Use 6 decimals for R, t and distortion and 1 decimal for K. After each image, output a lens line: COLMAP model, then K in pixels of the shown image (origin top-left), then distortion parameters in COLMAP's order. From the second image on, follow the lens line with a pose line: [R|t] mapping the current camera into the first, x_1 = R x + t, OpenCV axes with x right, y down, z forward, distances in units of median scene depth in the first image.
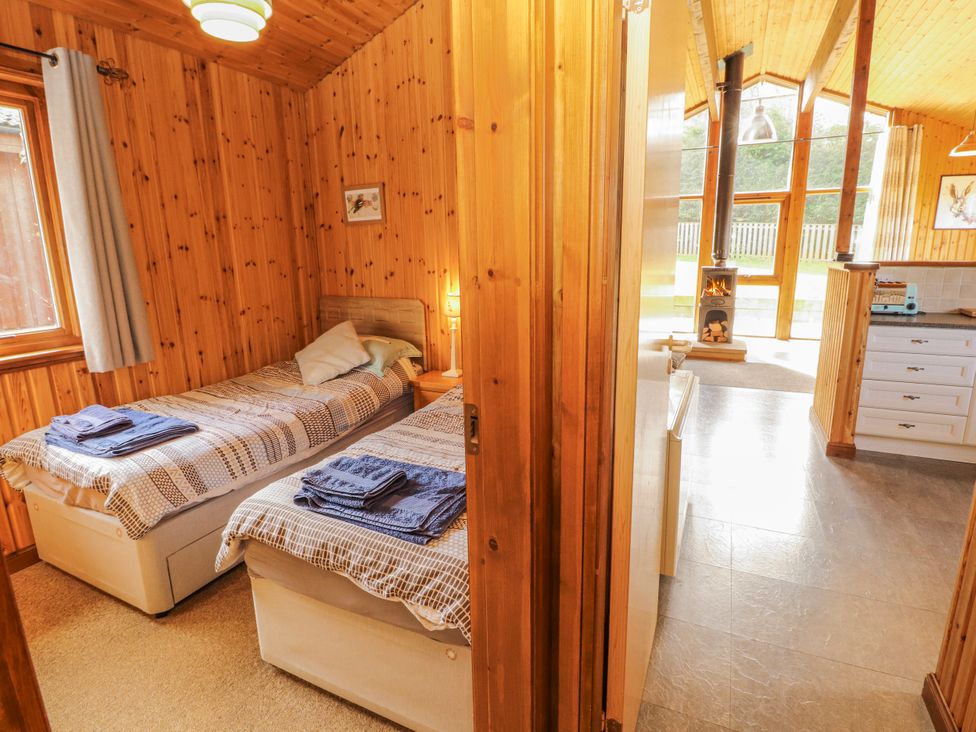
lens RADIAL K [[505.0, 0, 499.5], [0, 505.0, 354.7], [0, 0, 1]] dist [-0.001181, -0.012177]
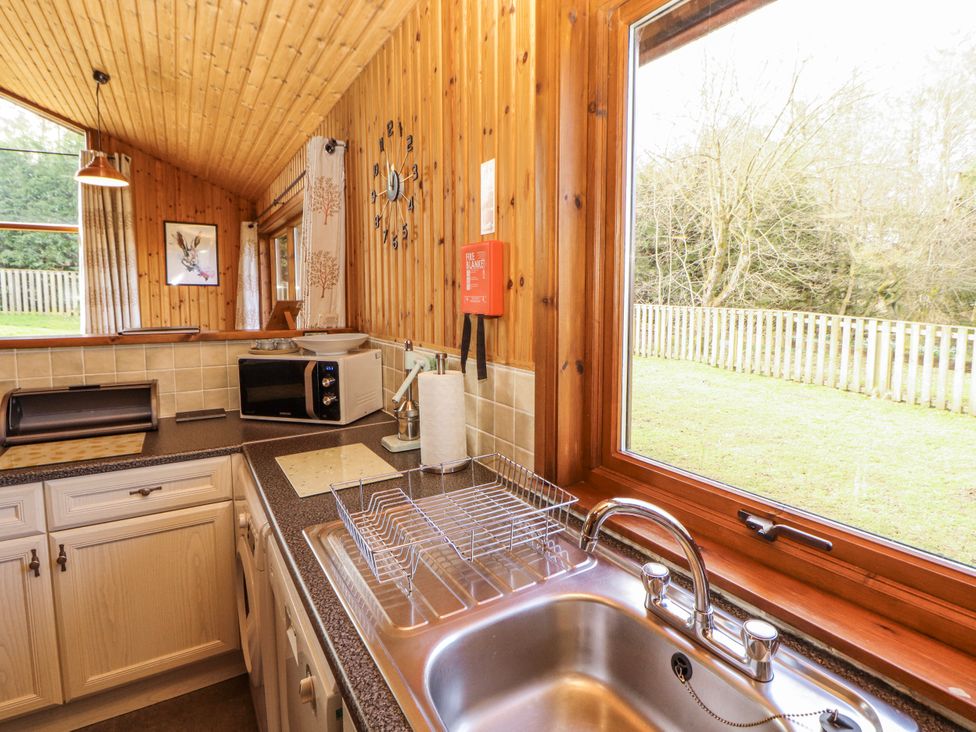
lens RADIAL K [[505.0, 0, 501.5], [0, 505.0, 338.3], [0, 0, 1]] dist [-0.001181, -0.012177]
pose [[0.542474, -0.051794, 0.838475, 0.472374], [0.165475, 0.985131, -0.046206, -0.034781], [-0.823614, 0.163812, 0.542978, 0.113648]]
